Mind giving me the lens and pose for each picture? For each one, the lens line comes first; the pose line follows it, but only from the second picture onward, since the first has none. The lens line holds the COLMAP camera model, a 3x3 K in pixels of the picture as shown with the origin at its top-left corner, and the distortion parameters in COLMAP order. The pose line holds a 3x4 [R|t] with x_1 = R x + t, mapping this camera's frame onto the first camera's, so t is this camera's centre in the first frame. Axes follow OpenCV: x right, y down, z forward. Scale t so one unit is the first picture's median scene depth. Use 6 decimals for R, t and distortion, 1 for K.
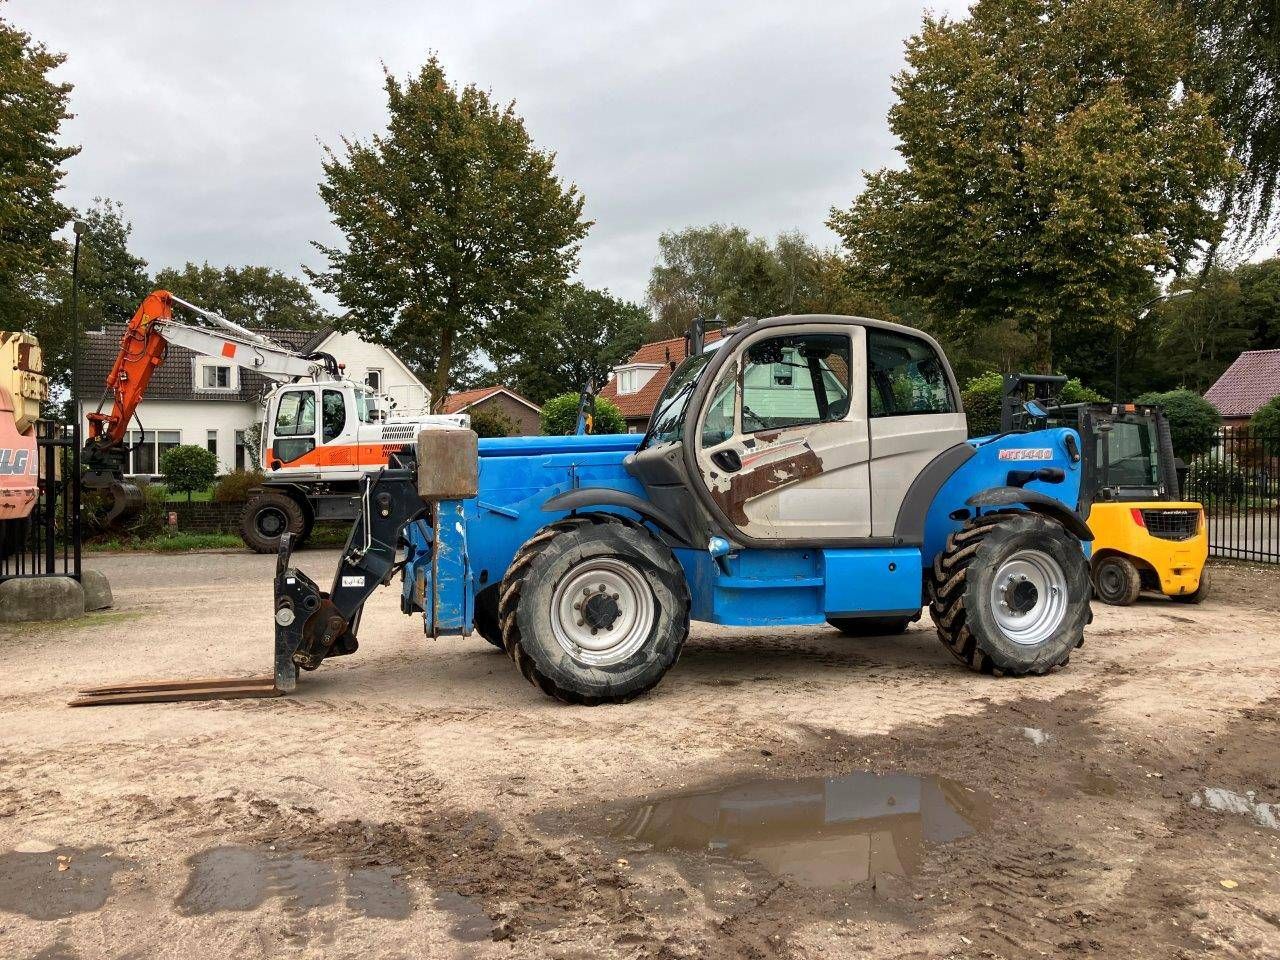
lens RADIAL K [[1013.9, 0, 625.0], [0, 1013.9, 503.2], [0, 0, 1]] dist [0.002286, 0.001226]
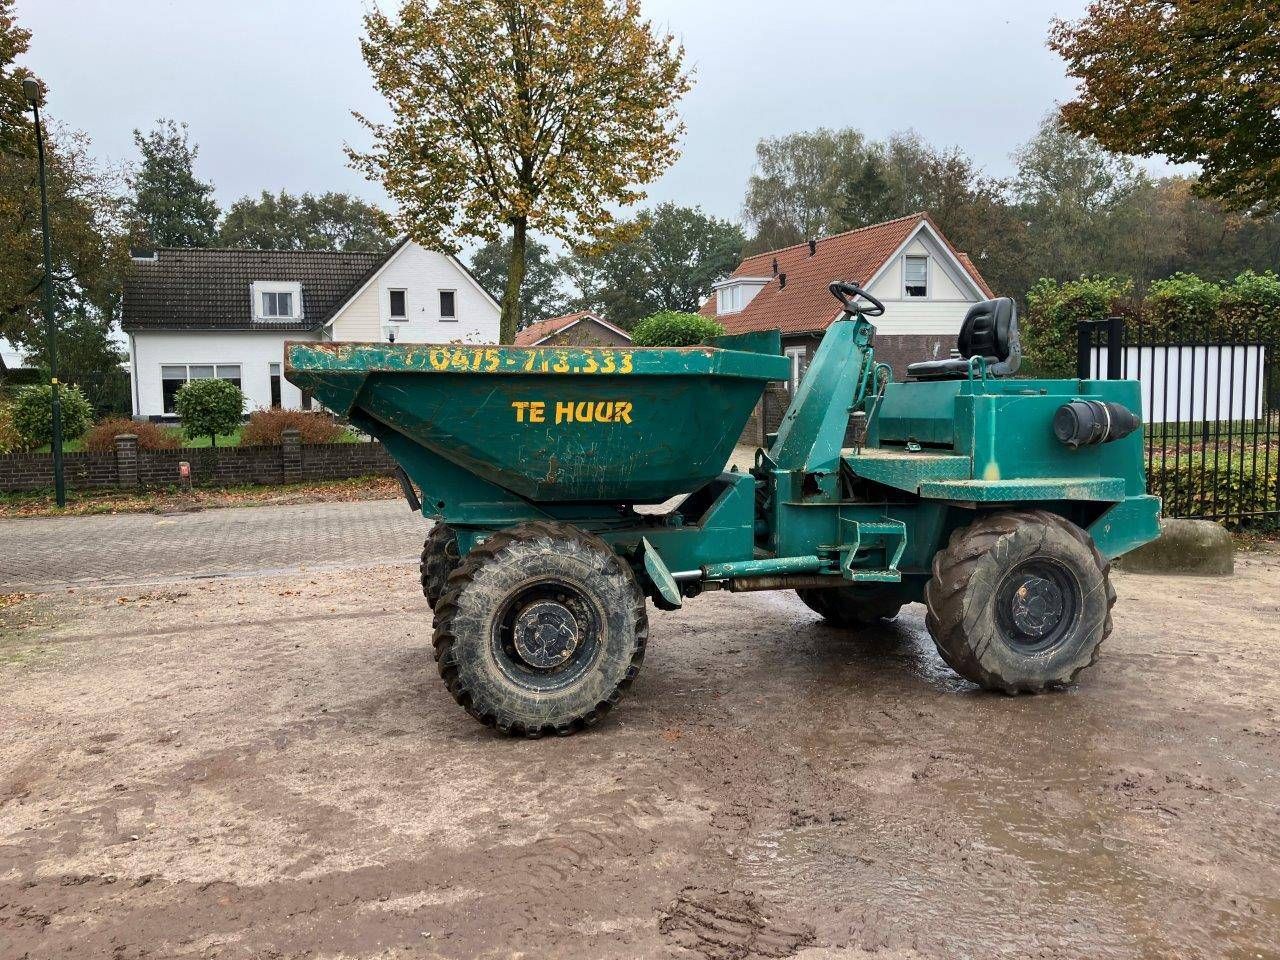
lens RADIAL K [[1016.3, 0, 630.6], [0, 1016.3, 482.2], [0, 0, 1]] dist [0.002796, 0.003132]
pose [[0.996659, -0.009747, -0.081096, -0.023542], [0.013619, 0.998786, 0.047332, -0.006417], [0.080536, -0.048278, 0.995582, 0.176772]]
